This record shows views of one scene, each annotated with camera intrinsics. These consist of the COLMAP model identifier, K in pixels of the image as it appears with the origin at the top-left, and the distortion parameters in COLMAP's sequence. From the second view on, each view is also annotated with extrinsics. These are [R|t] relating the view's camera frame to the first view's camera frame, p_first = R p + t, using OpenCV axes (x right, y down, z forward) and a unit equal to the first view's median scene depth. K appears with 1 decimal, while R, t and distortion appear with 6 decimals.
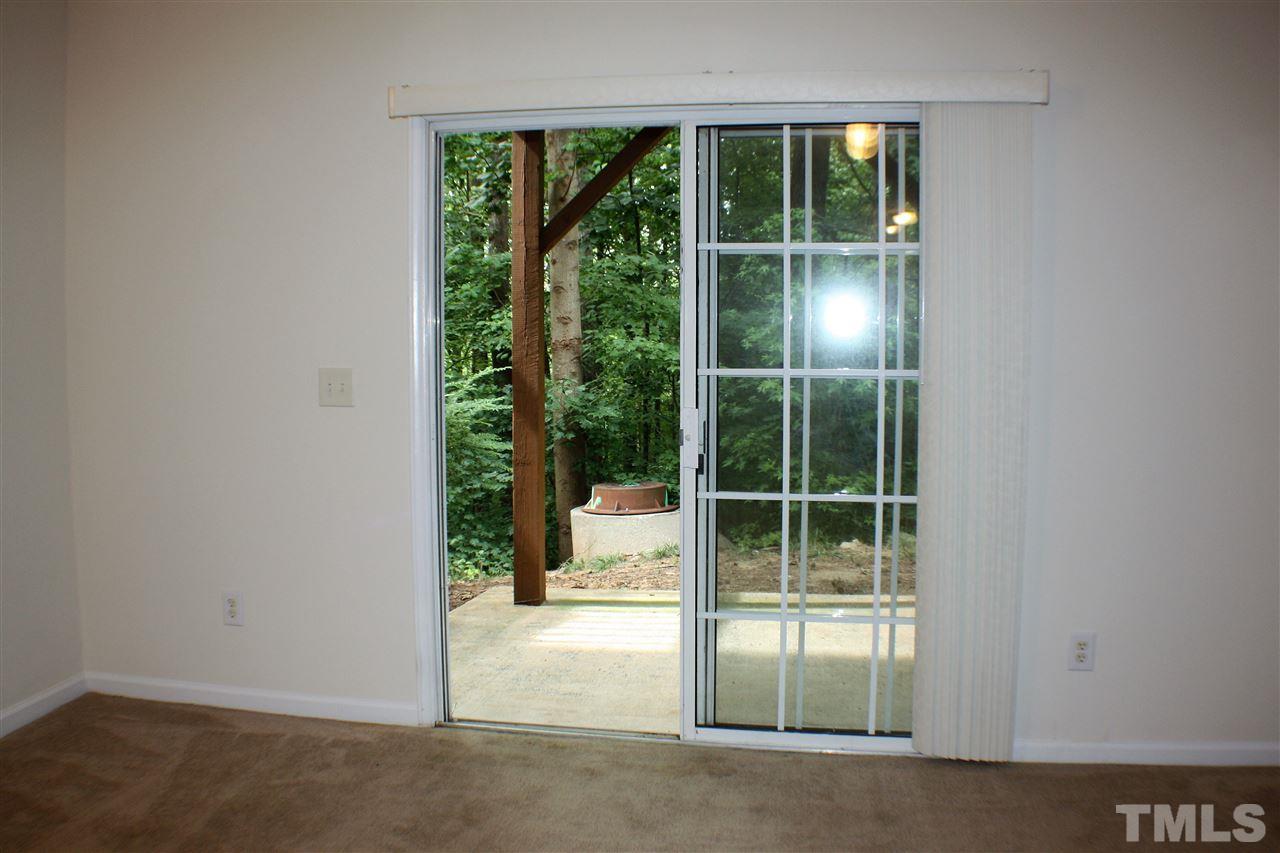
lens RADIAL K [[1208.8, 0, 638.5], [0, 1208.8, 451.2], [0, 0, 1]] dist [-0.165216, 0.011372]
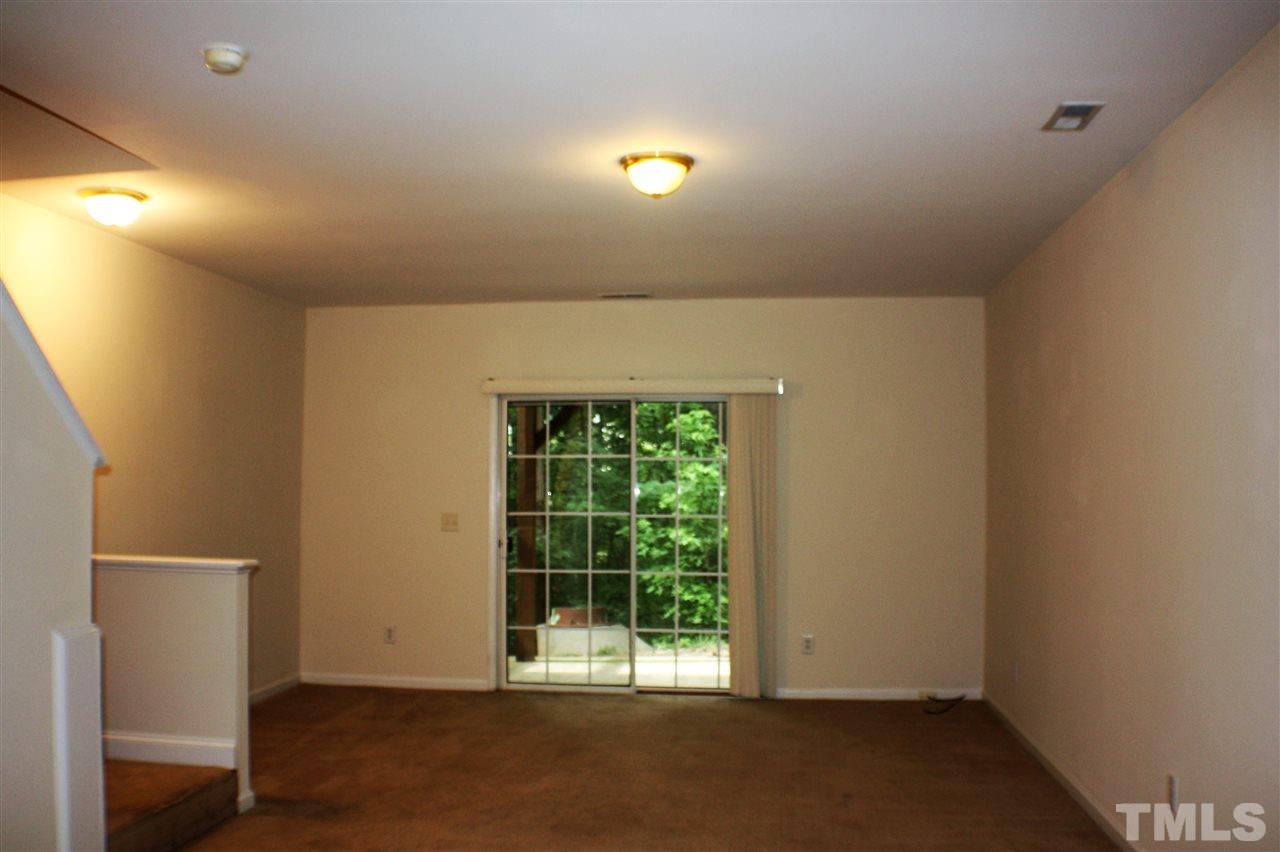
lens RADIAL K [[1208.8, 0, 638.5], [0, 1208.8, 450.7], [0, 0, 1]] dist [-0.165216, 0.011372]
pose [[0.998484, 0.006631, 0.054646, -0.040663], [0.000950, 0.990496, -0.137541, 0.098046], [-0.055038, 0.137384, 0.988988, -0.951696]]
